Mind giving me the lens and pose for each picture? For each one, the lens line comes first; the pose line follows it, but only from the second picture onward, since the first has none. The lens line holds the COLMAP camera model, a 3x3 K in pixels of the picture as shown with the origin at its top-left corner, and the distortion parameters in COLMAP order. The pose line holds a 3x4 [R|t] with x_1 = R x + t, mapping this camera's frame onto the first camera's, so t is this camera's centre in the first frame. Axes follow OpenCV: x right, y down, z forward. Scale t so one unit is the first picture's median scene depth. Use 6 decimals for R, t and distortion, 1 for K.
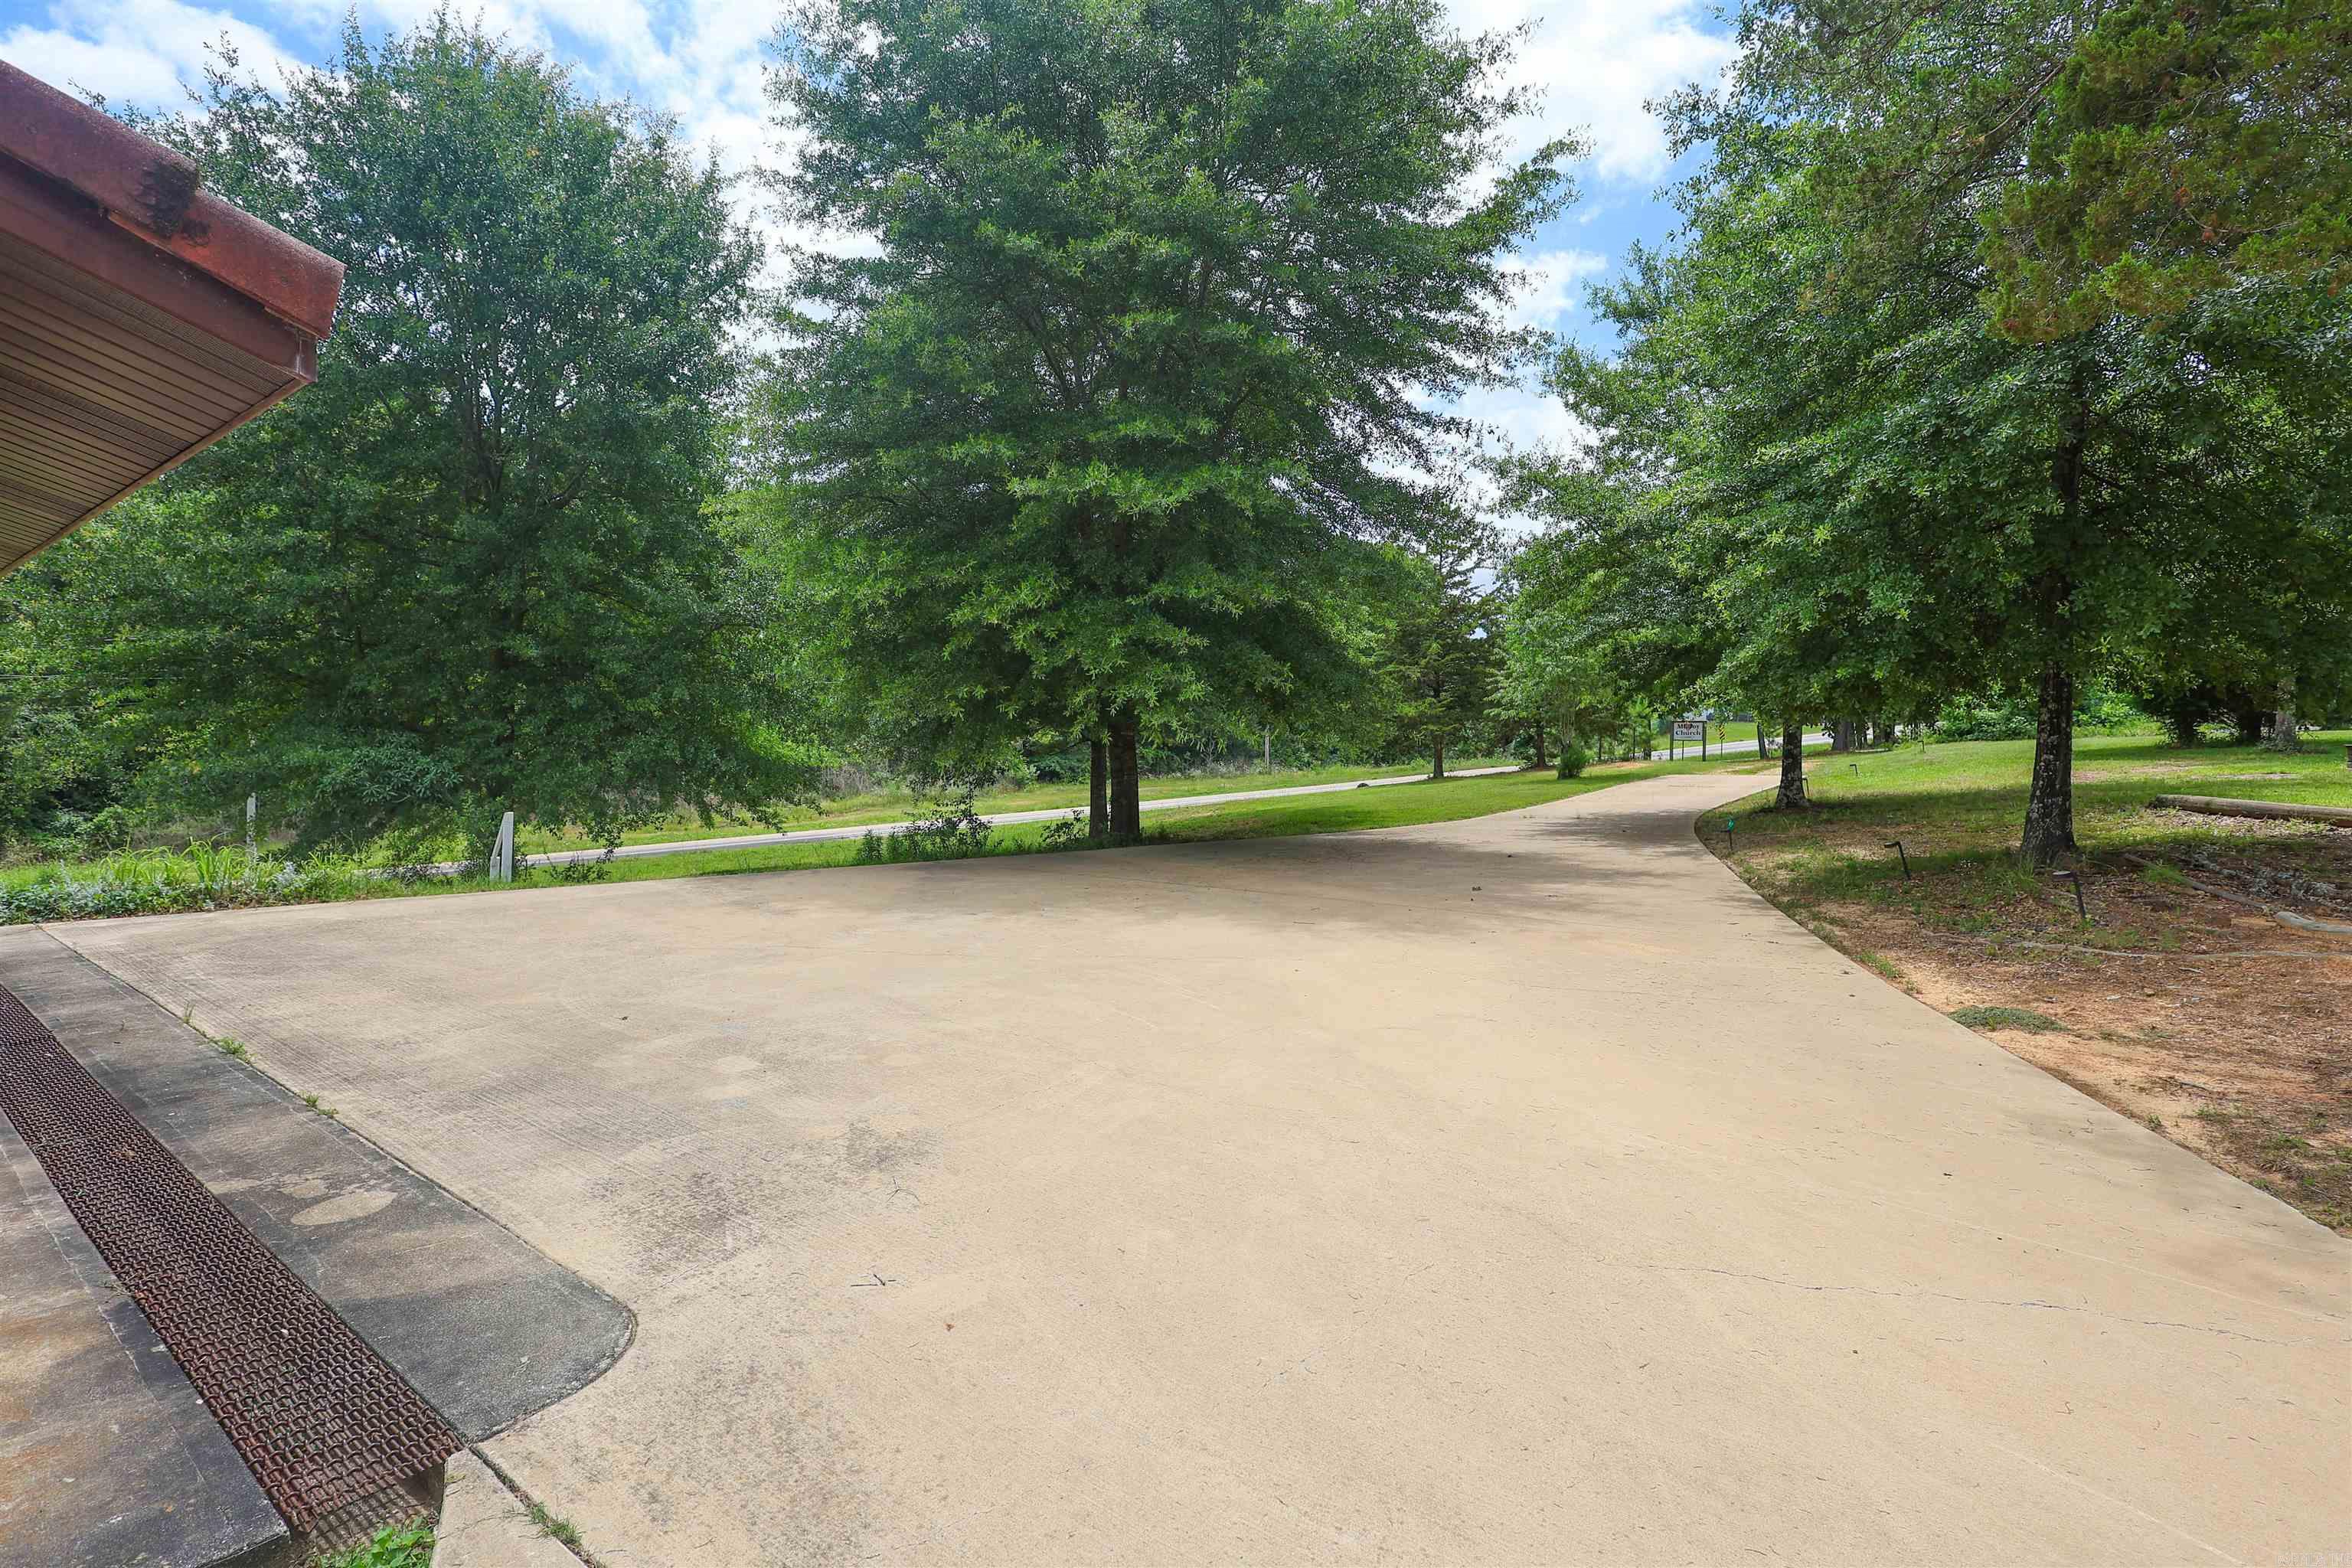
lens RADIAL K [[1086.2, 0, 1169.6], [0, 1086.2, 776.1], [0, 0, 1]] dist [-0.001333, -0.000240]
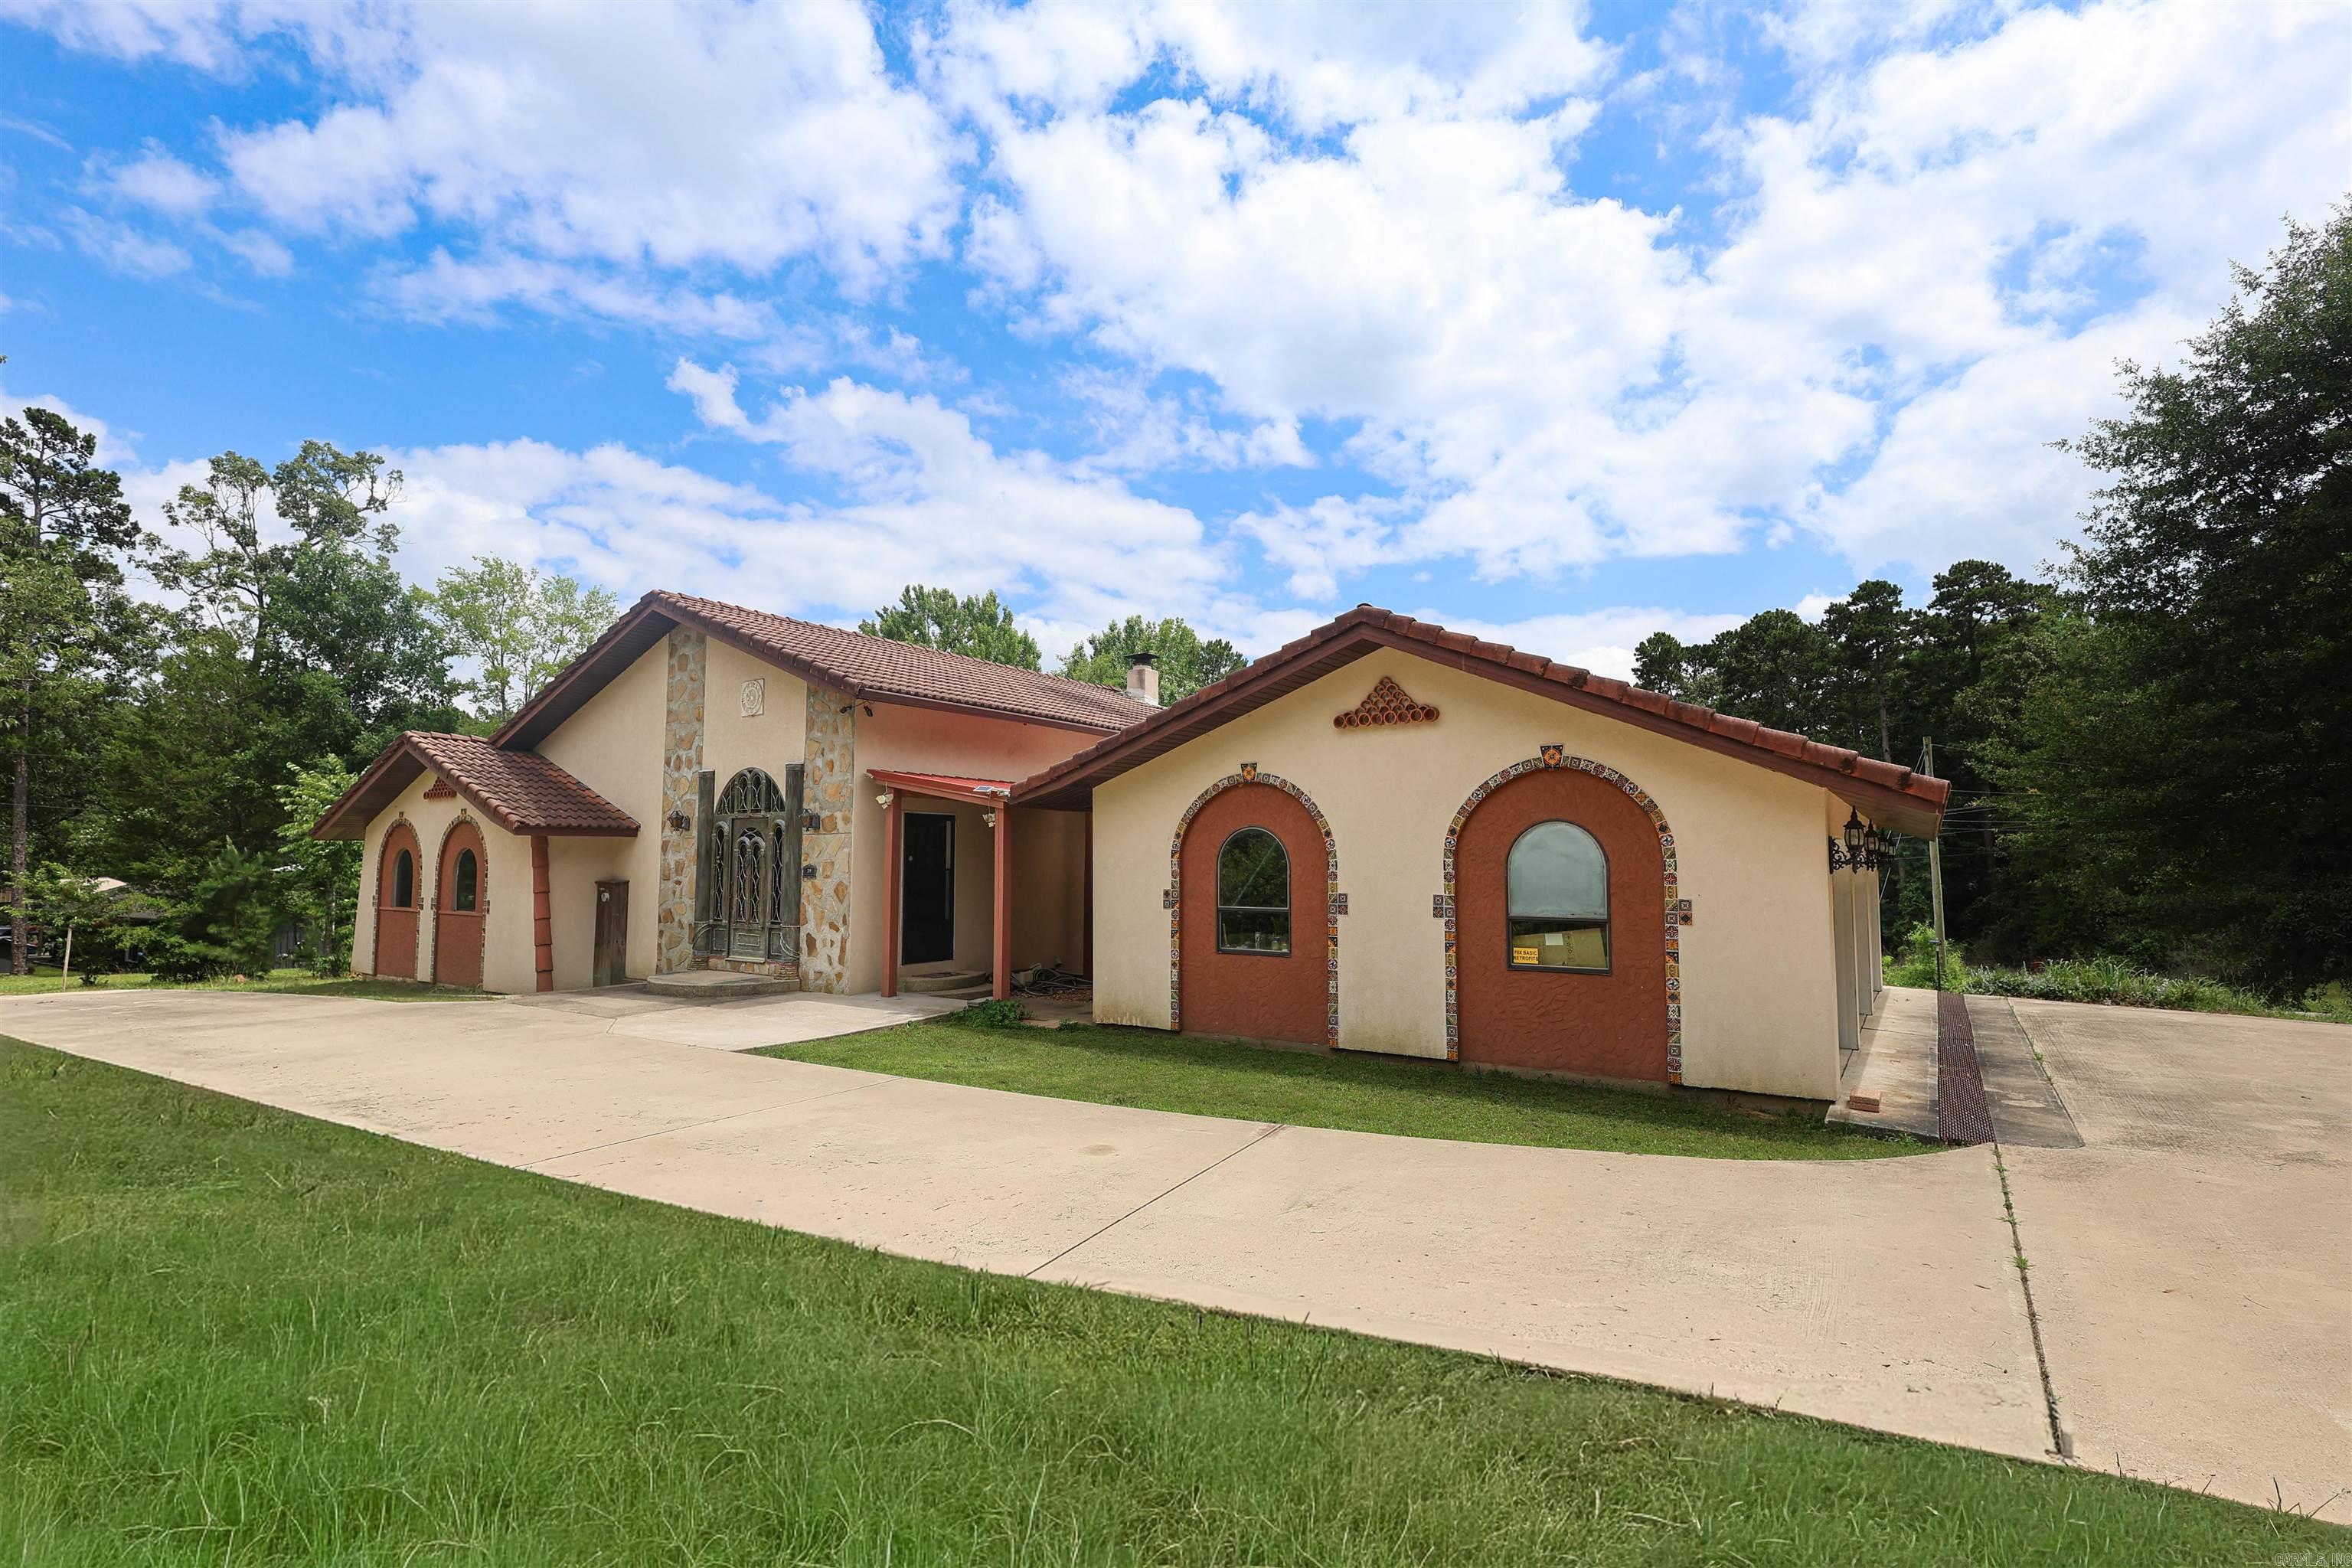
lens RADIAL K [[1099.3, 0, 1169.9], [0, 1099.3, 784.0], [0, 0, 1]] dist [-0.001068, 0.000511]
pose [[0.039073, -0.073202, -0.996551, 0.674614], [-0.033151, 0.996669, -0.074510, -0.025573], [0.998686, 0.035948, 0.036516, -0.401125]]
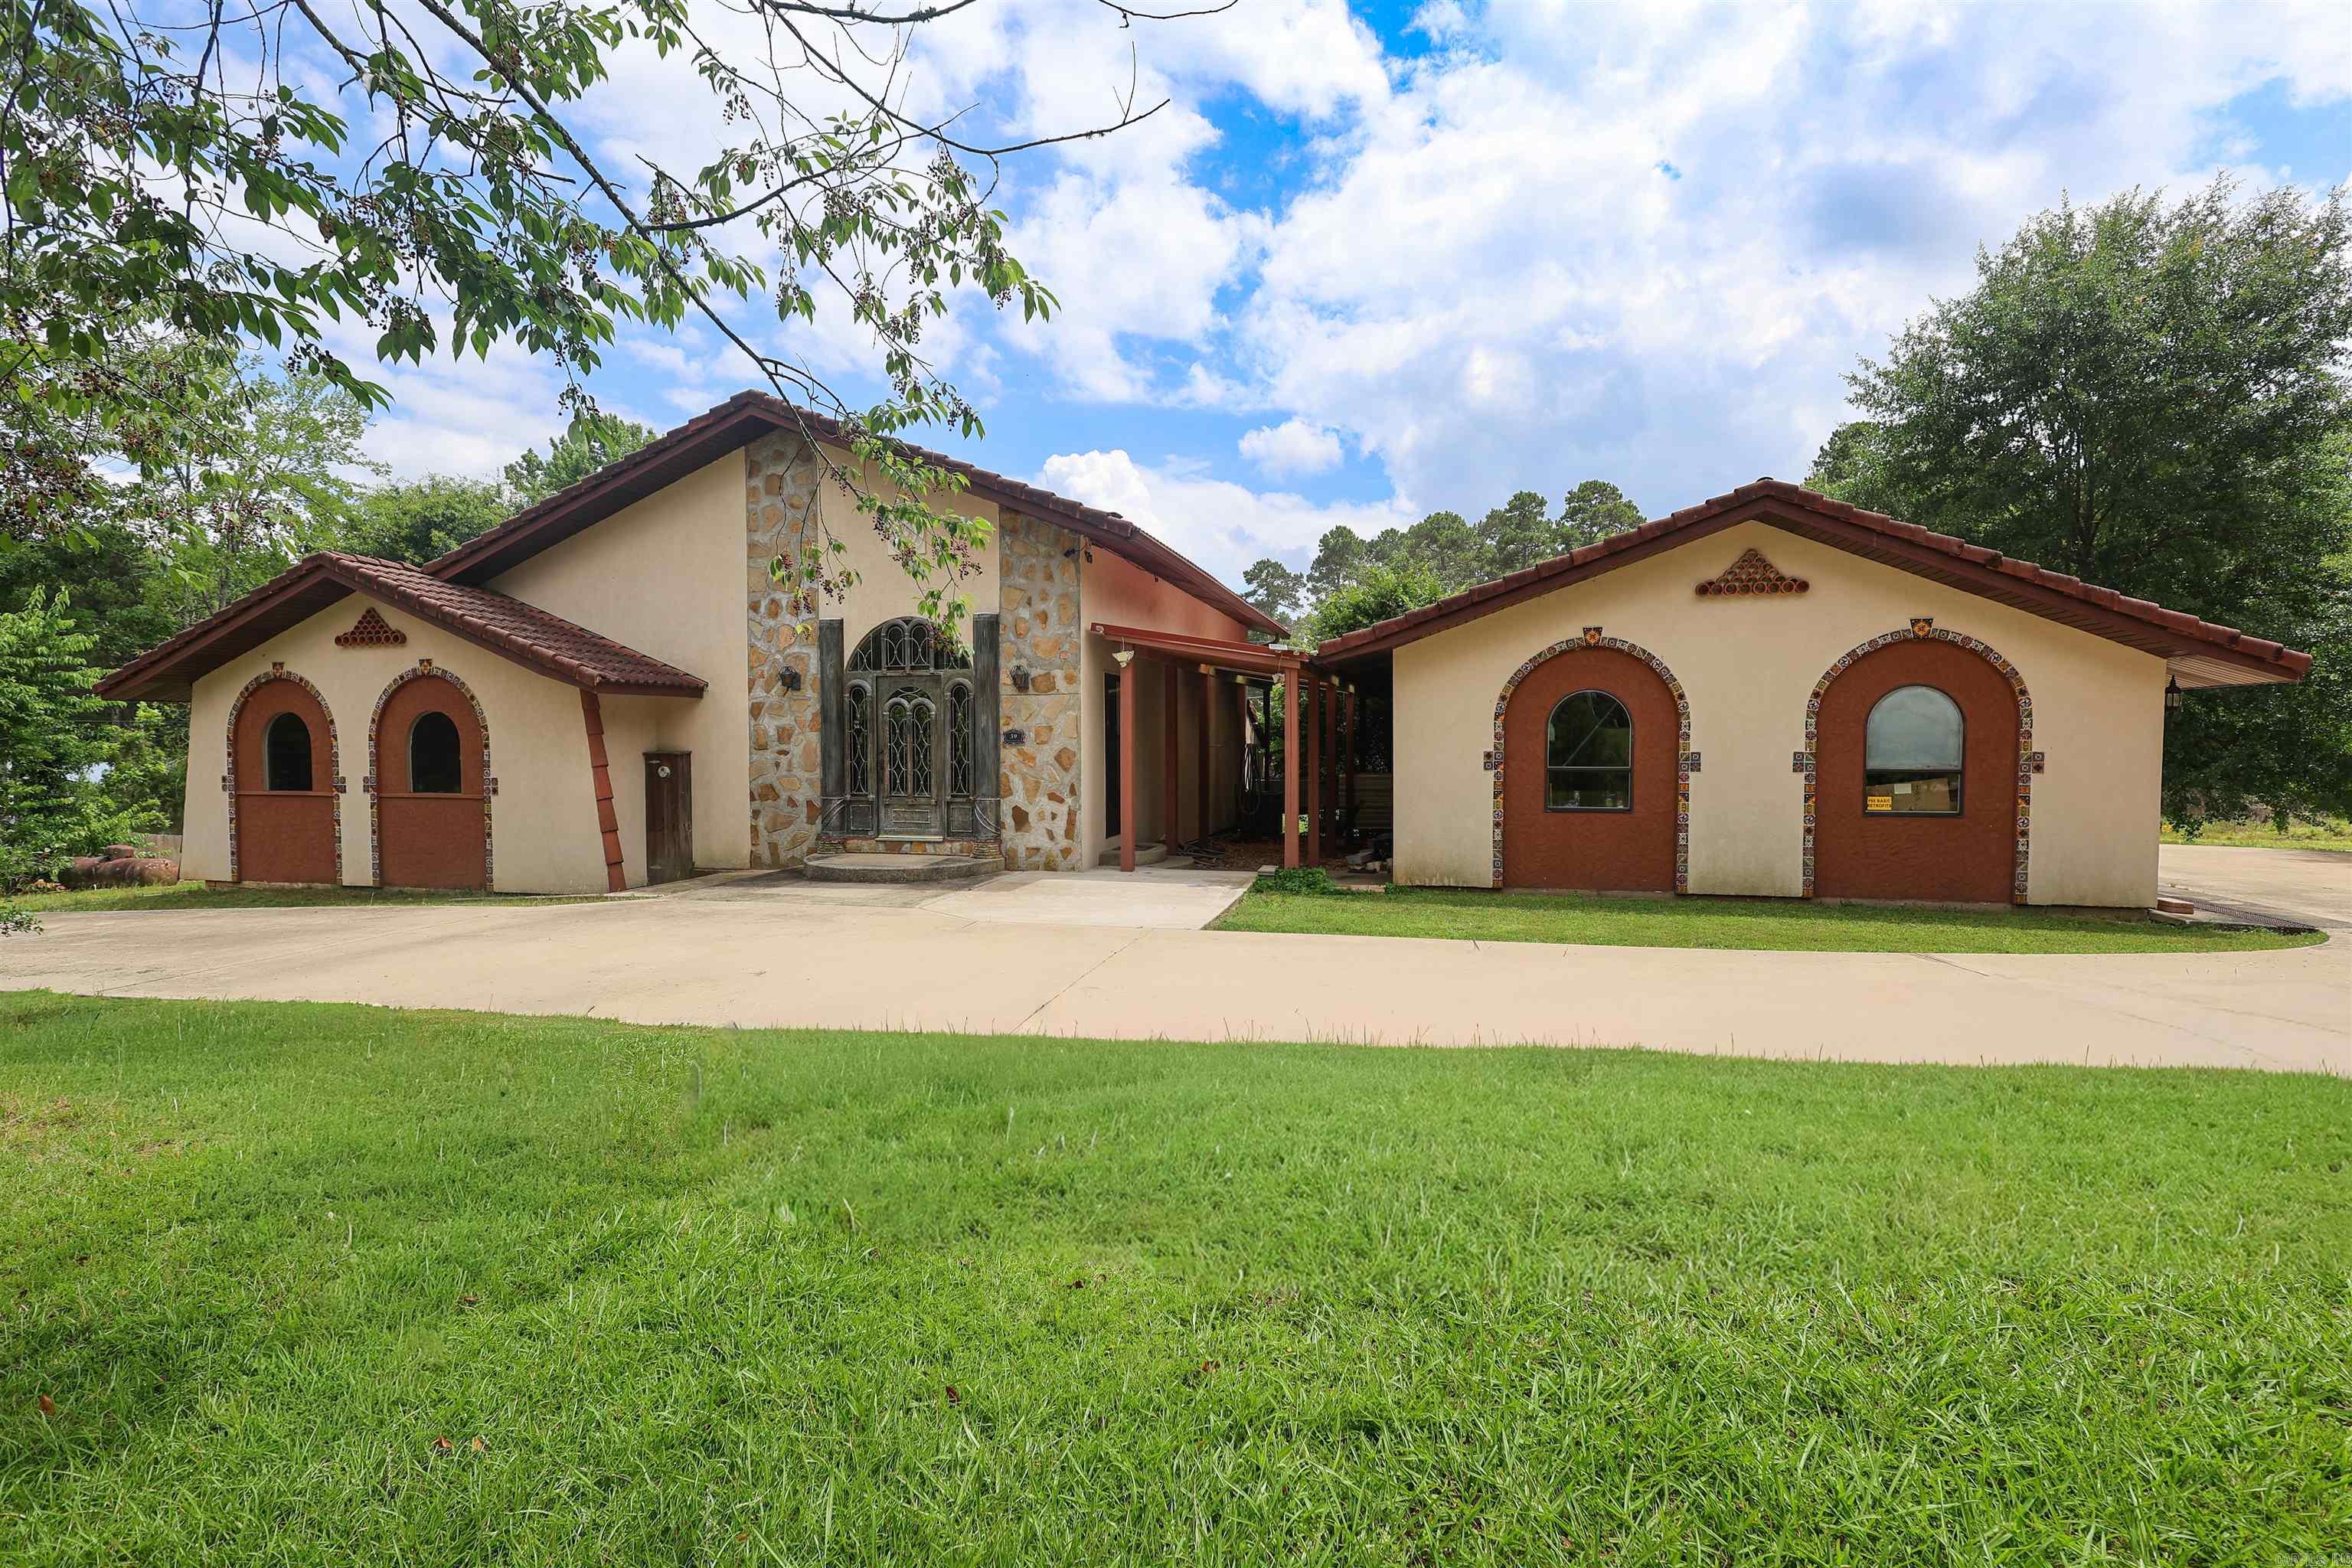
lens RADIAL K [[1099.3, 0, 1169.9], [0, 1099.3, 784.0], [0, 0, 1]] dist [-0.001068, 0.000511]
pose [[0.380259, 0.032703, -0.924302, 0.425978], [-0.026905, 0.999343, 0.024289, 0.022334], [0.924489, 0.015633, 0.380889, -1.256540]]
